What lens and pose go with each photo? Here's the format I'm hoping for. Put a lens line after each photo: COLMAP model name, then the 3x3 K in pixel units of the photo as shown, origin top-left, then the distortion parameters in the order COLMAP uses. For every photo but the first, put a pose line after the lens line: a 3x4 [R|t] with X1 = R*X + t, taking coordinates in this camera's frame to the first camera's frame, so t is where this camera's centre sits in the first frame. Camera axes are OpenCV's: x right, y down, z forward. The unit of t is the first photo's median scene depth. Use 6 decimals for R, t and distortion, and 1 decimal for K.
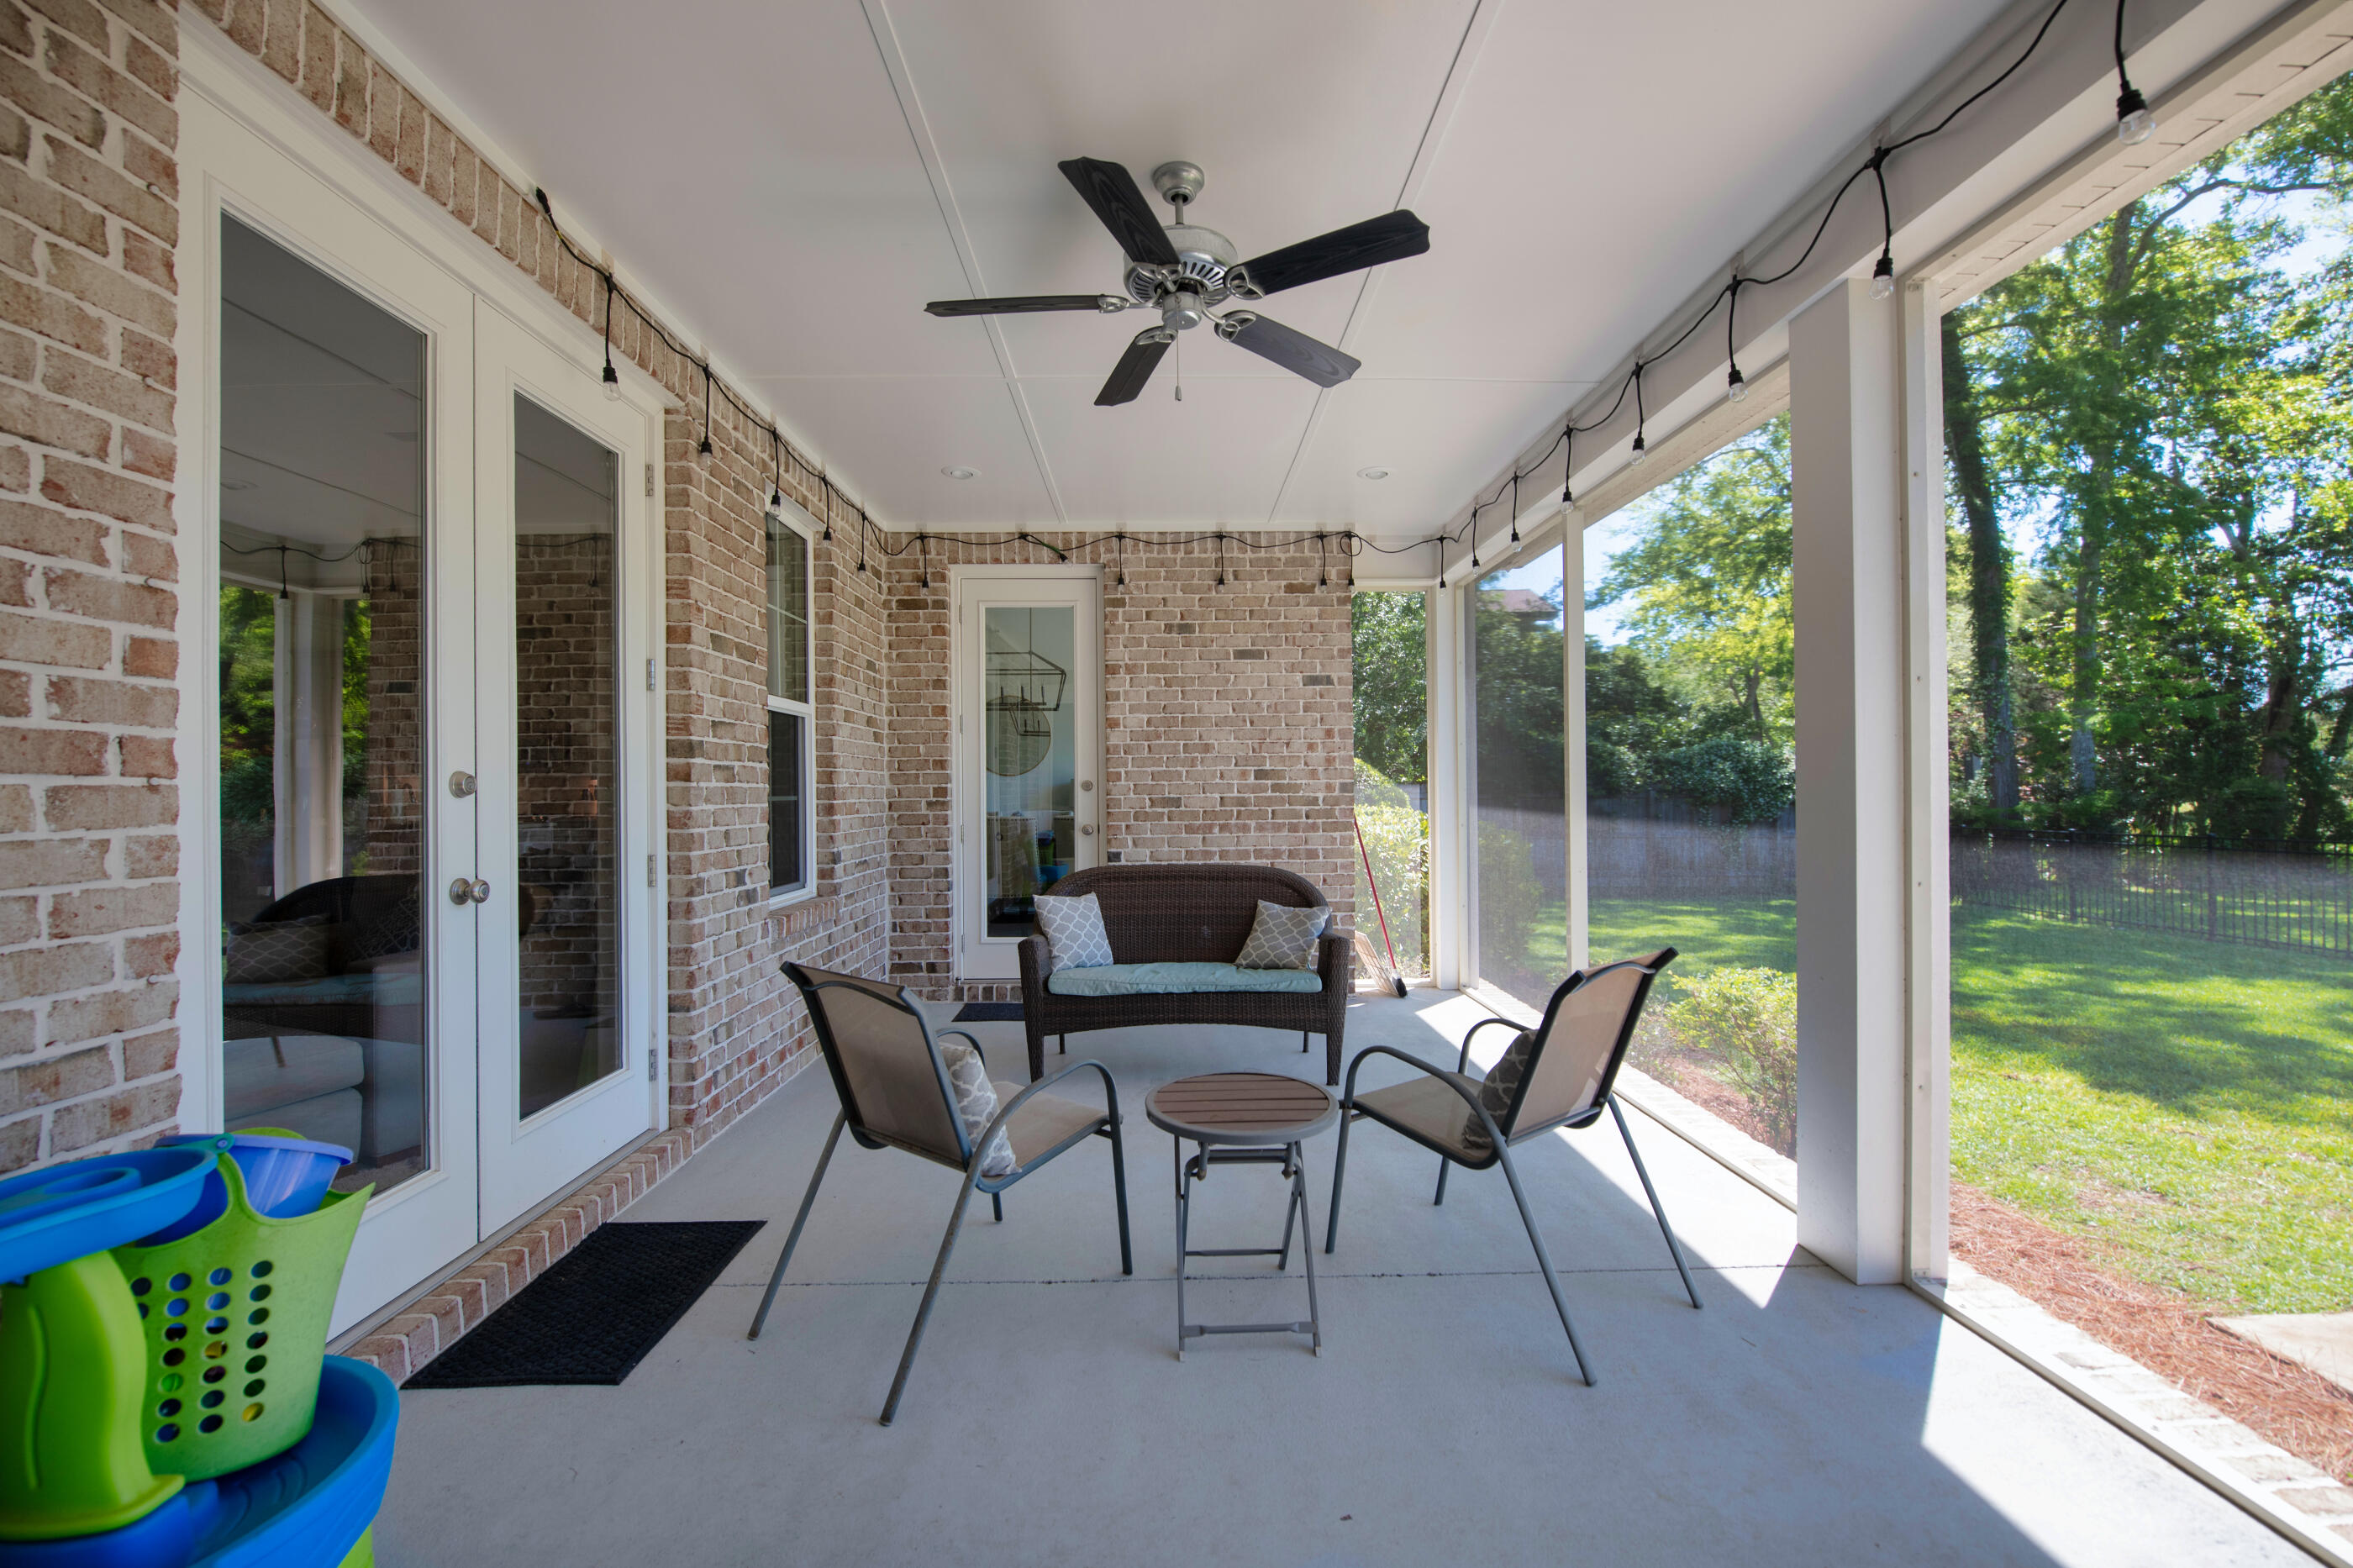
lens RADIAL K [[961.0, 0, 1191.5], [0, 961.0, 787.4], [0, 0, 1]] dist [-0.012245, -0.004887]
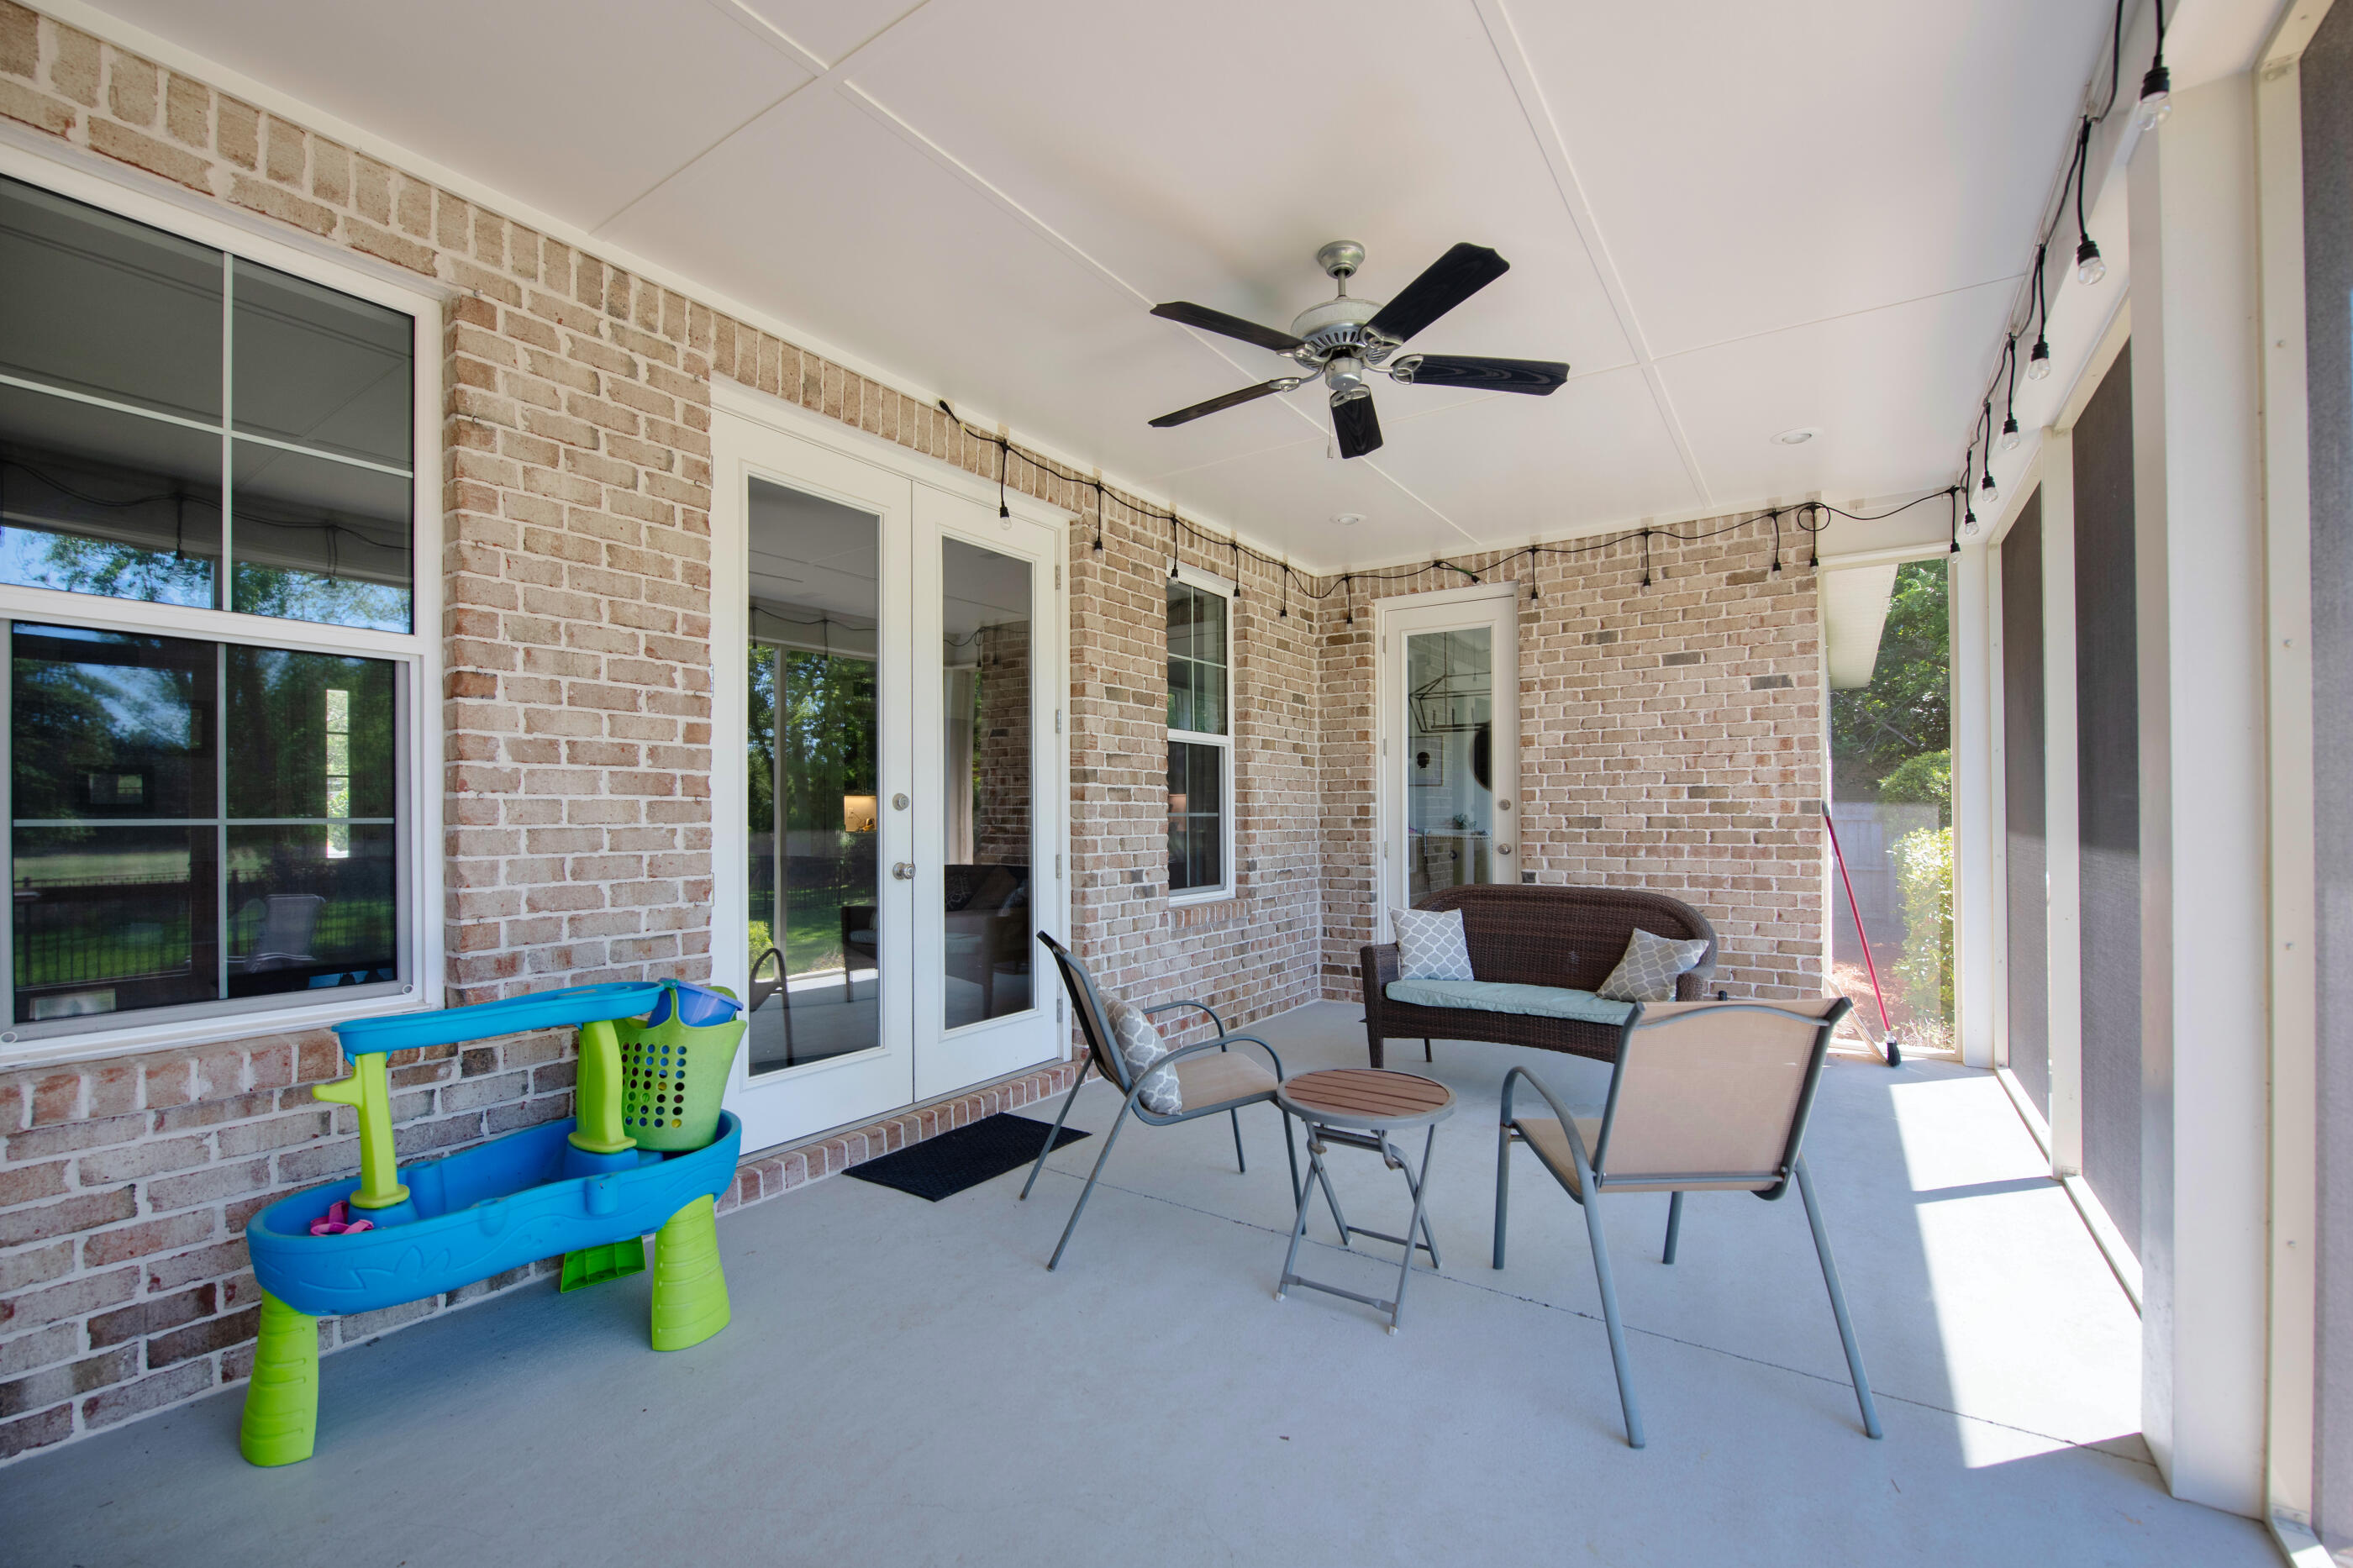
lens RADIAL K [[961.0, 0, 1181.5], [0, 961.0, 806.4], [0, 0, 1]] dist [-0.012245, -0.004887]
pose [[0.817568, 0.002032, -0.575829, 0.434828], [-0.003087, 0.999995, -0.000854, 0.004216], [0.575824, 0.002475, 0.817570, -0.008607]]
